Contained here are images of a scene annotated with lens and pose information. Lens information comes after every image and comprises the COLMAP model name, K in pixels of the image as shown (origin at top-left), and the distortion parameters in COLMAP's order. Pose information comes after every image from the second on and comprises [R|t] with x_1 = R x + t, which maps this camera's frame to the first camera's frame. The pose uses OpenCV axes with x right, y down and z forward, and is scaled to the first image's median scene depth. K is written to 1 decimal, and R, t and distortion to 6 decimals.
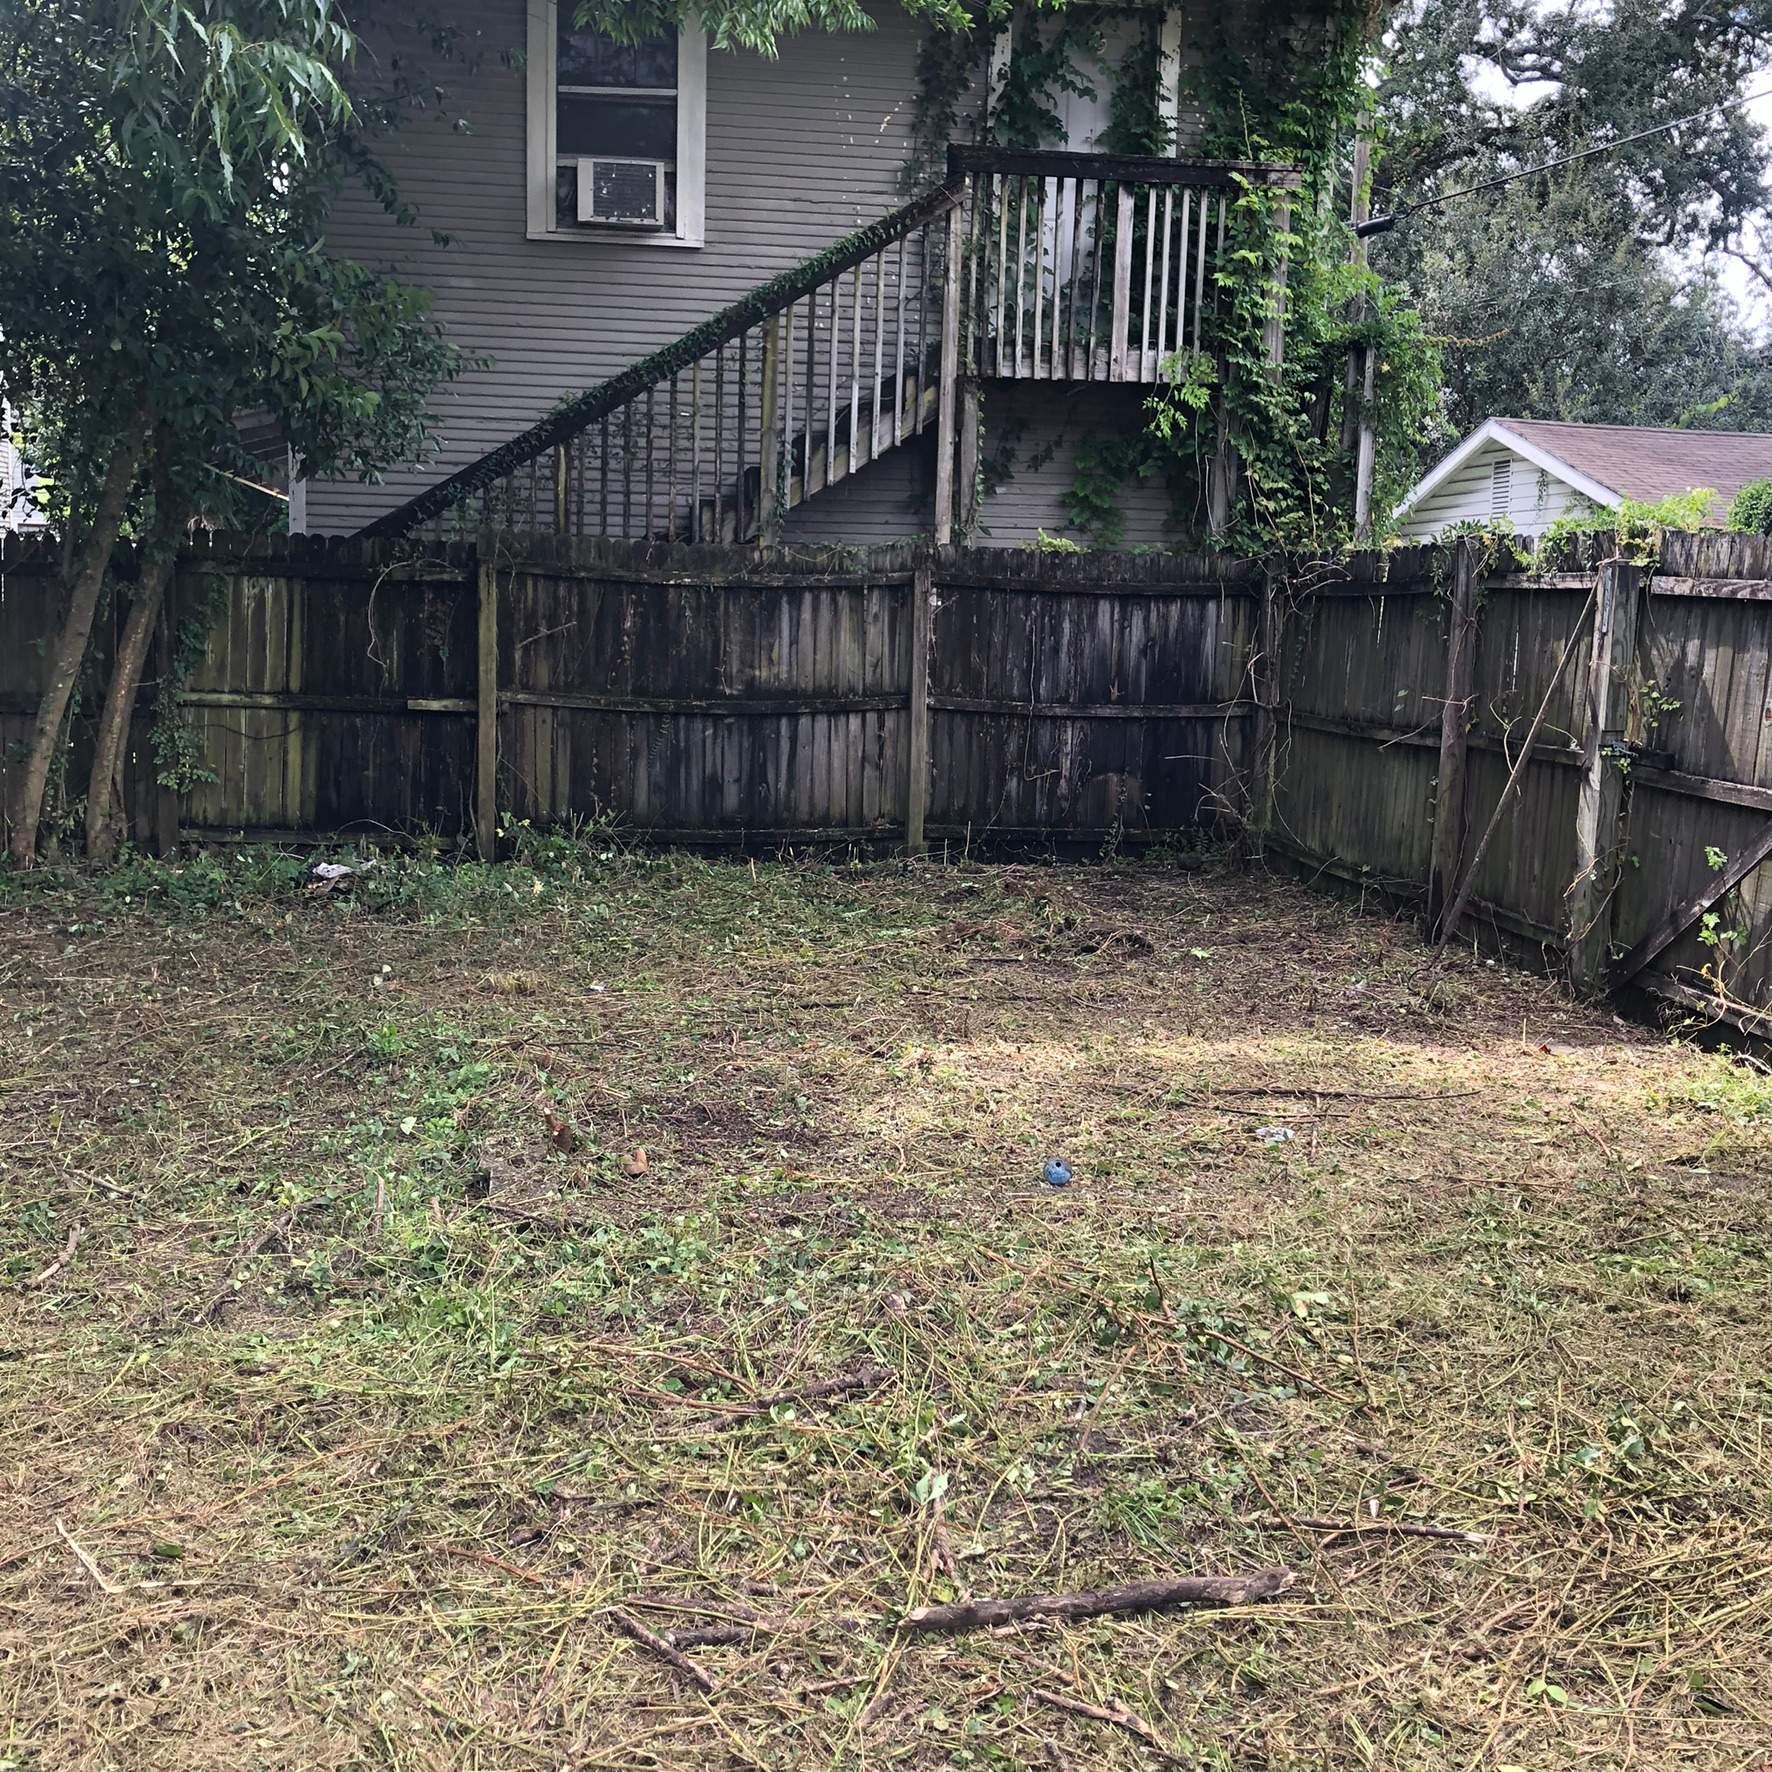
lens RADIAL K [[1927.3, 0, 840.5], [0, 1927.3, 845.9], [0, 0, 1]] dist [0.010607, 0.000000]
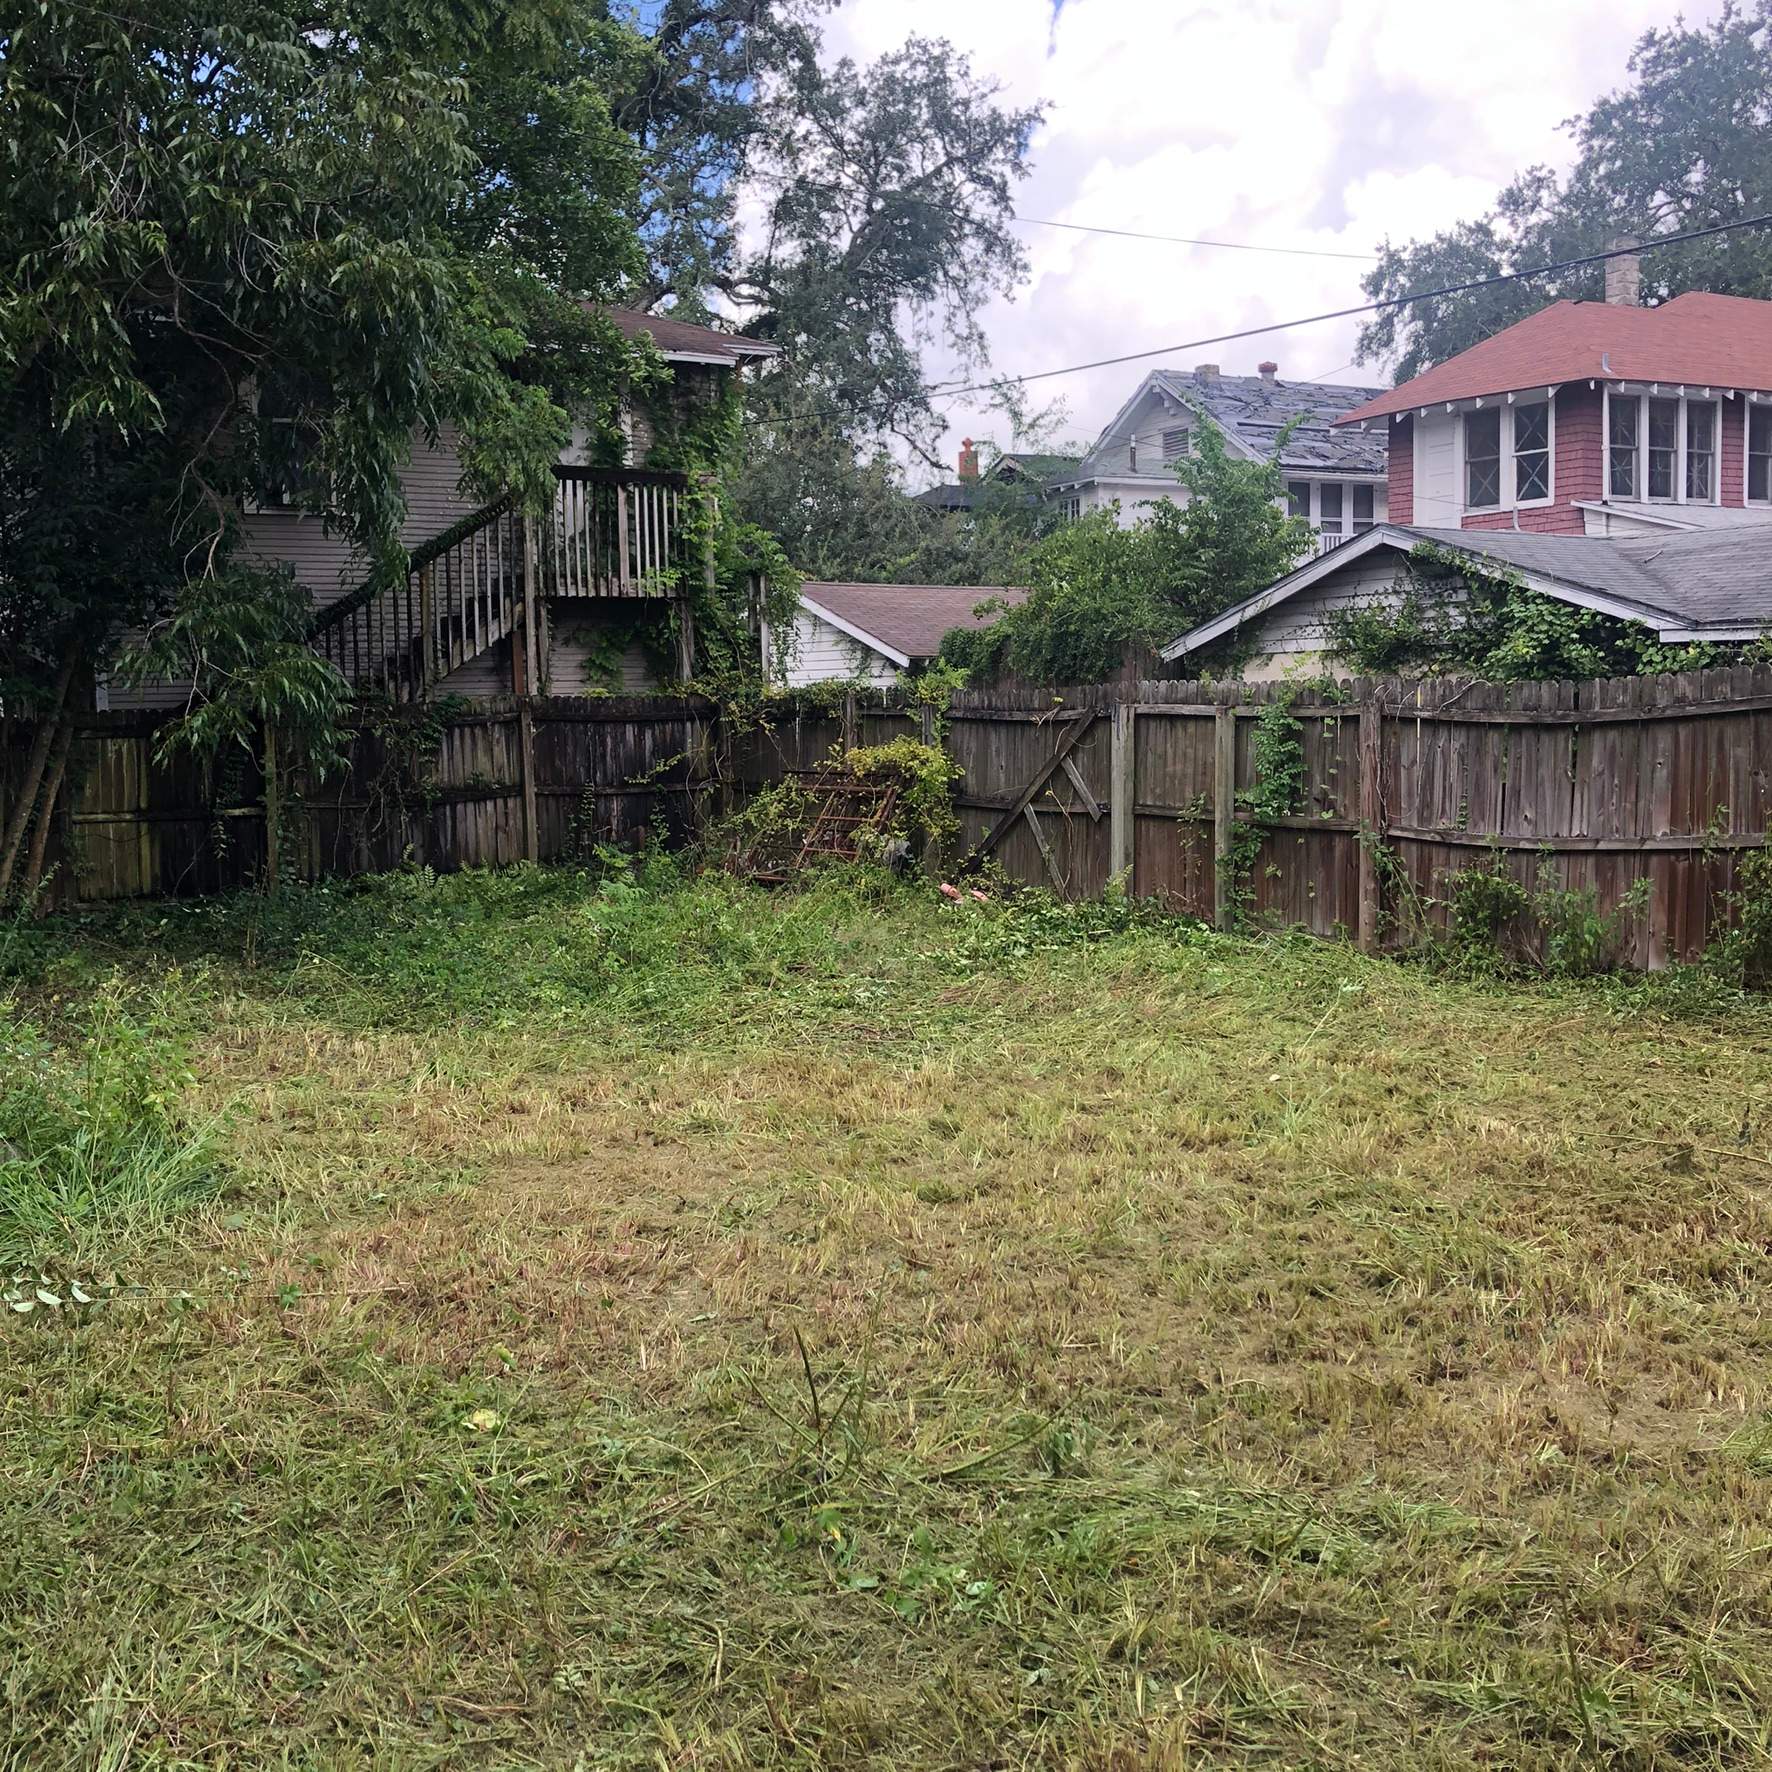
lens RADIAL K [[1927.3, 0, 856.6], [0, 1927.3, 871.0], [0, 0, 1]] dist [0.010607, 0.000000]
pose [[0.915548, -0.083562, 0.393432, -0.364824], [0.096810, 0.995206, -0.013911, 0.045848], [-0.390383, 0.050825, 0.919249, -0.644187]]
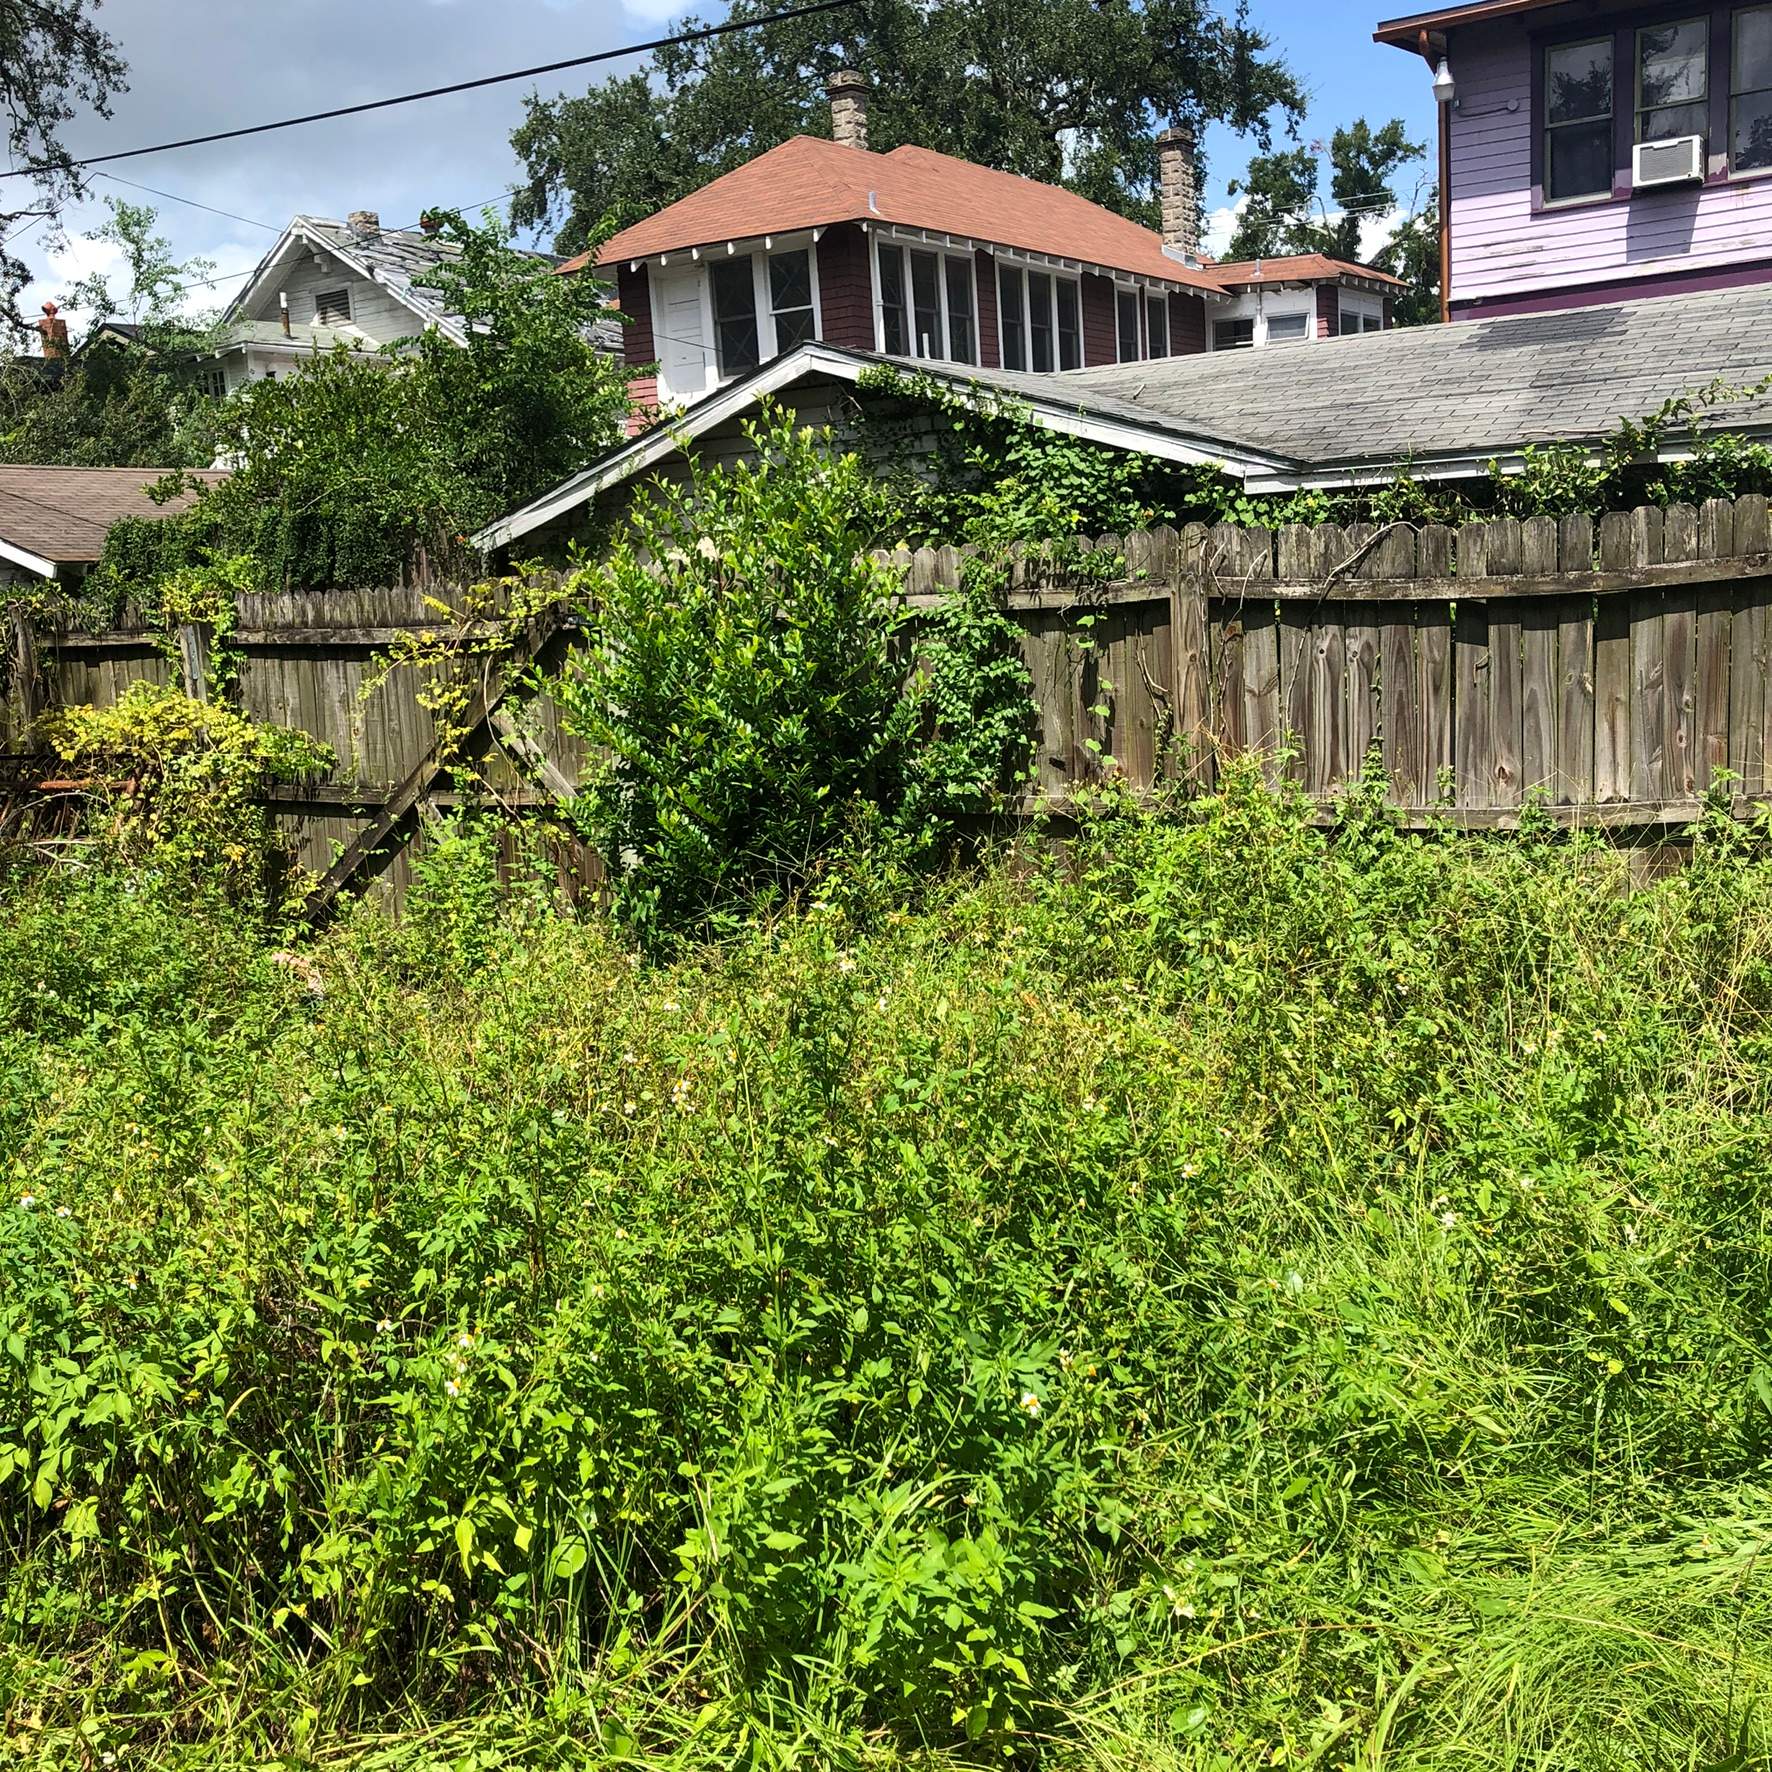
lens RADIAL K [[1927.3, 0, 884.1], [0, 1927.3, 904.1], [0, 0, 1]] dist [0.010607, 0.000000]
pose [[0.637318, -0.193588, 0.745888, -0.173584], [0.173508, 0.979125, 0.105870, -0.014442], [-0.750813, 0.061945, 0.657603, -0.079523]]
